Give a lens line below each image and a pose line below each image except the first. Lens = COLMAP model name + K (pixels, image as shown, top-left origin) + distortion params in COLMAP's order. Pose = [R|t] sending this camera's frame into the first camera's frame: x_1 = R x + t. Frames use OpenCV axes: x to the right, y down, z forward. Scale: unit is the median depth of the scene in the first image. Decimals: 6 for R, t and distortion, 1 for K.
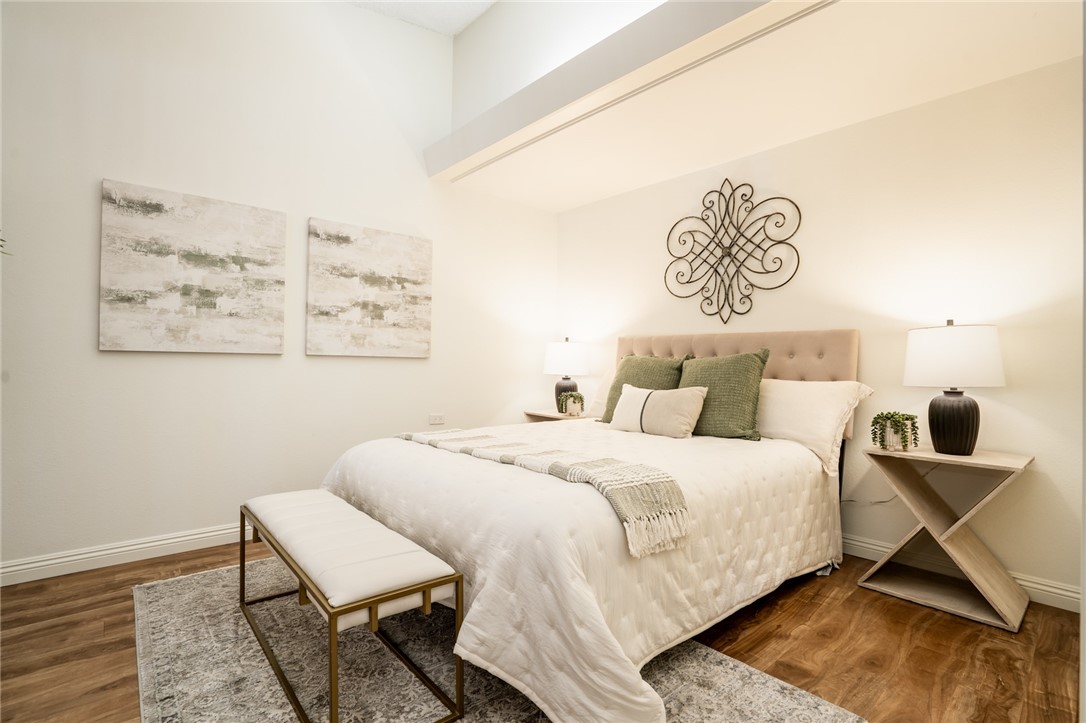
lens RADIAL K [[512.5, 0, 543.0], [0, 512.5, 361.5], [0, 0, 1]] dist [-0.012732, 0.000424]
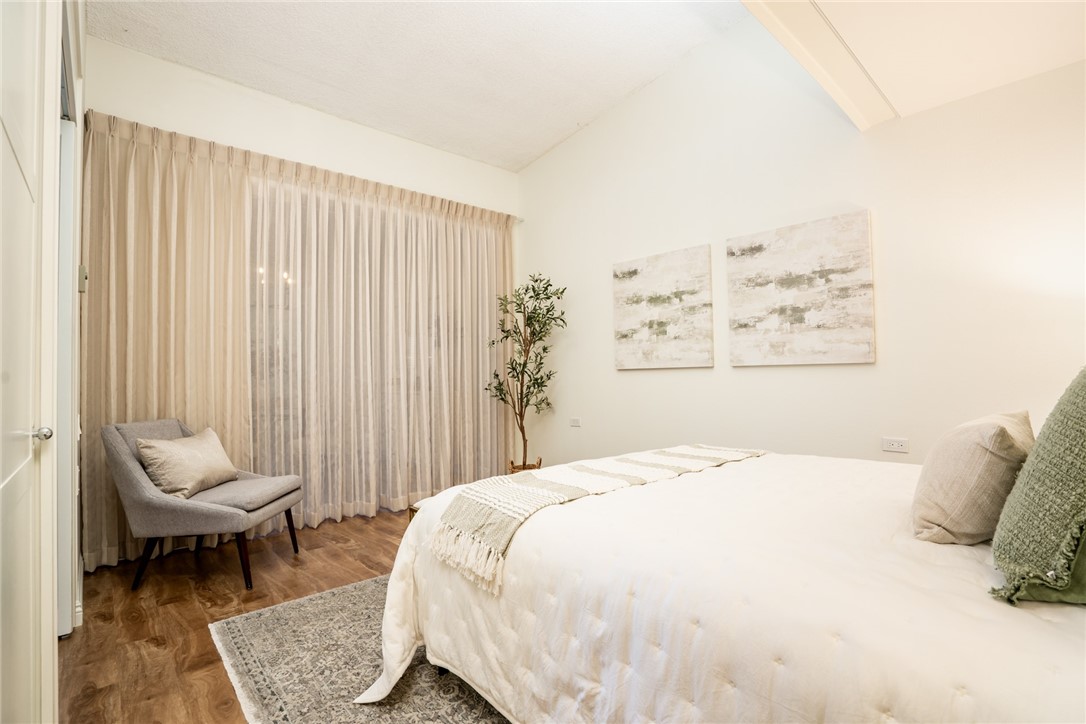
lens RADIAL K [[501.7, 0, 537.6], [0, 501.7, 362.9], [0, 0, 1]] dist [-0.014514, 0.000898]
pose [[0.030784, -0.035594, -0.998892, 0.554559], [0.026168, 0.999052, -0.034793, 0.005837], [0.999183, -0.025068, 0.031687, 0.526731]]
